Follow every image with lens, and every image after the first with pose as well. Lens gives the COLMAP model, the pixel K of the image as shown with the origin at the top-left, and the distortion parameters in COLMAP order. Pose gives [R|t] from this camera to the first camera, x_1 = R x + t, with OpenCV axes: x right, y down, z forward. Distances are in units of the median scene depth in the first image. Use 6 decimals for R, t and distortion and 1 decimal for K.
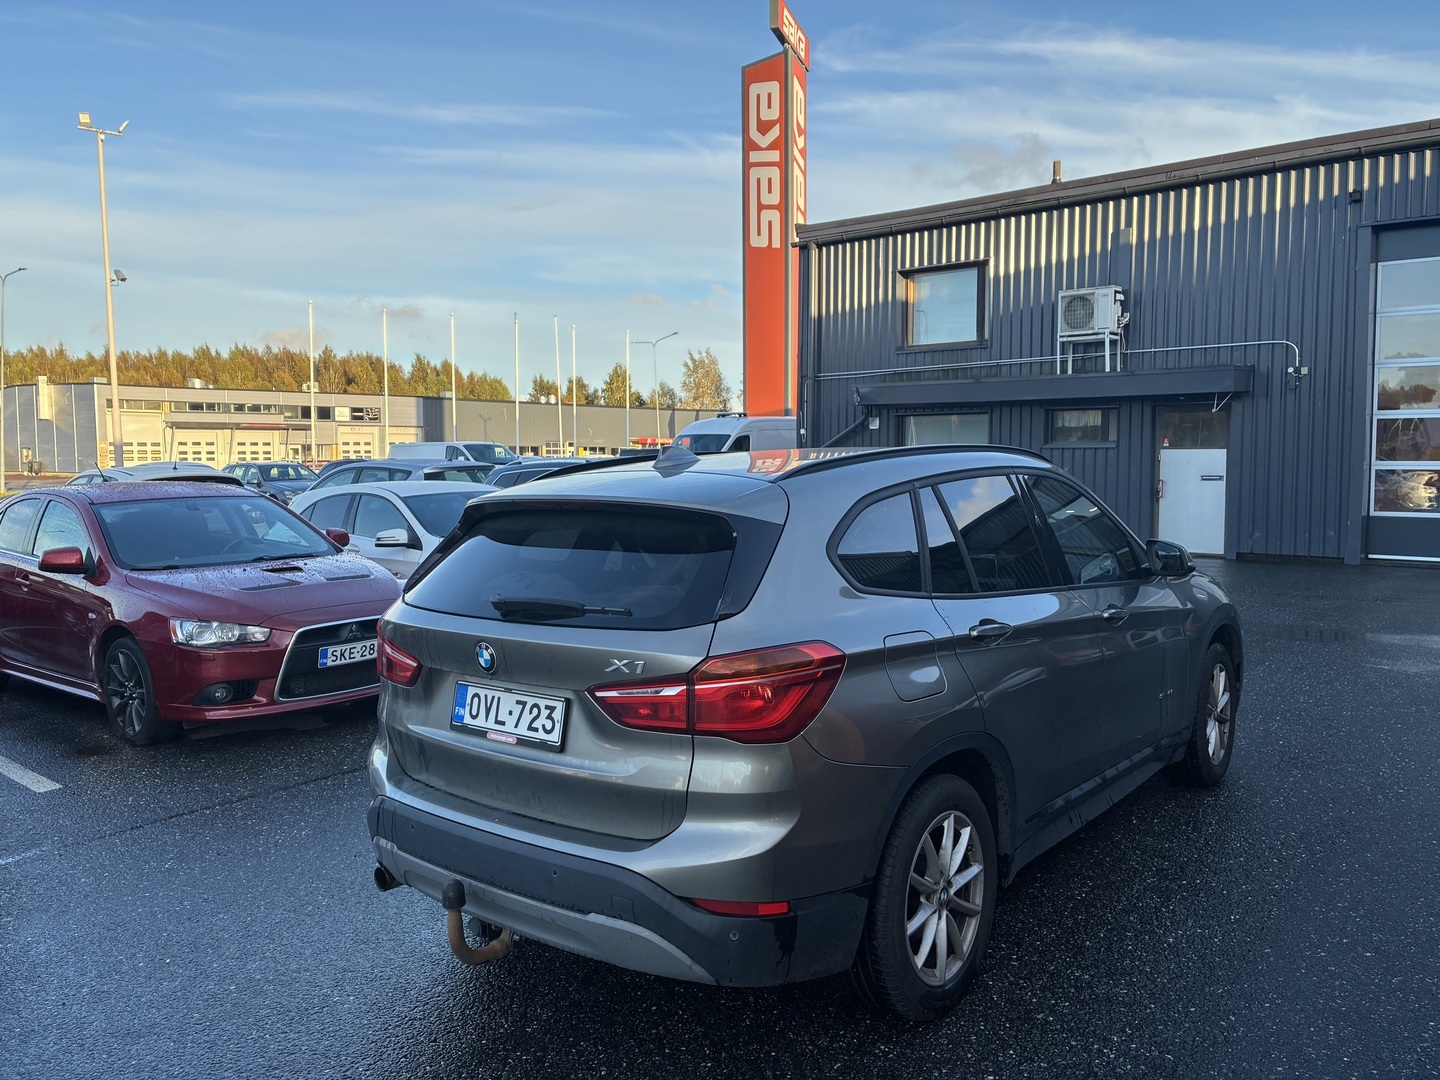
lens RADIAL K [[1093.4, 0, 719.0], [0, 1093.4, 547.1], [0, 0, 1]] dist [0.000297, 0.000132]
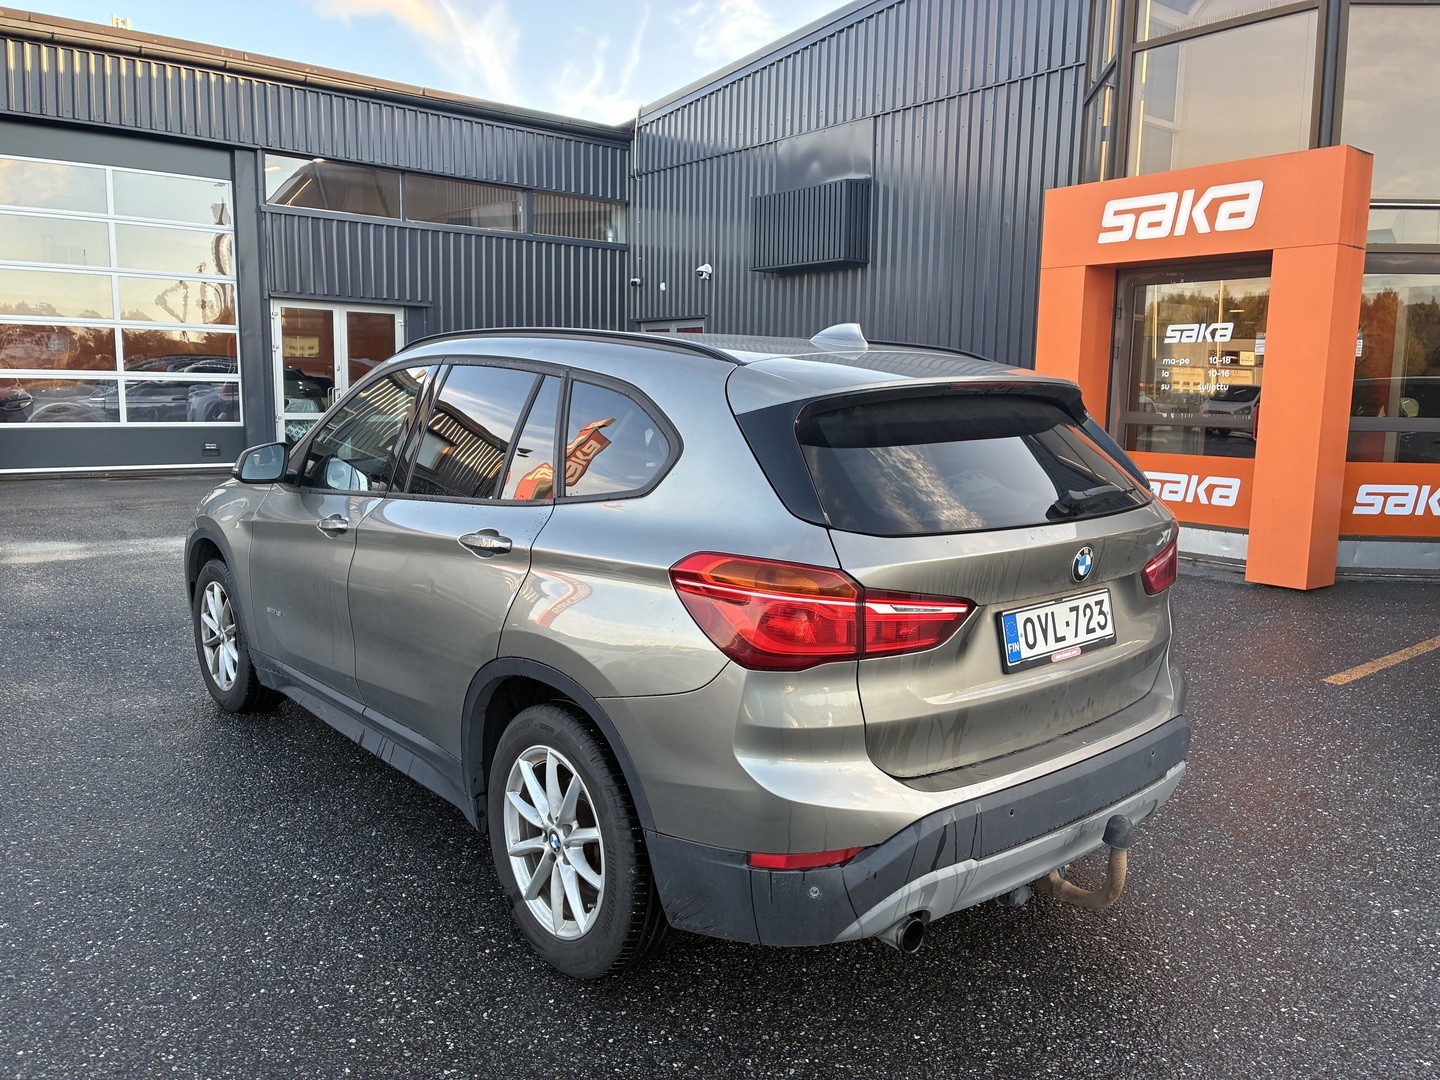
lens RADIAL K [[1093.4, 0, 720.0], [0, 1093.4, 533.3], [0, 0, 1]] dist [0.000297, 0.000132]
pose [[0.183931, -0.119234, 0.975681, -1.094239], [0.061120, 0.992082, 0.109717, -0.035727], [-0.981037, 0.039453, 0.189762, 1.100294]]
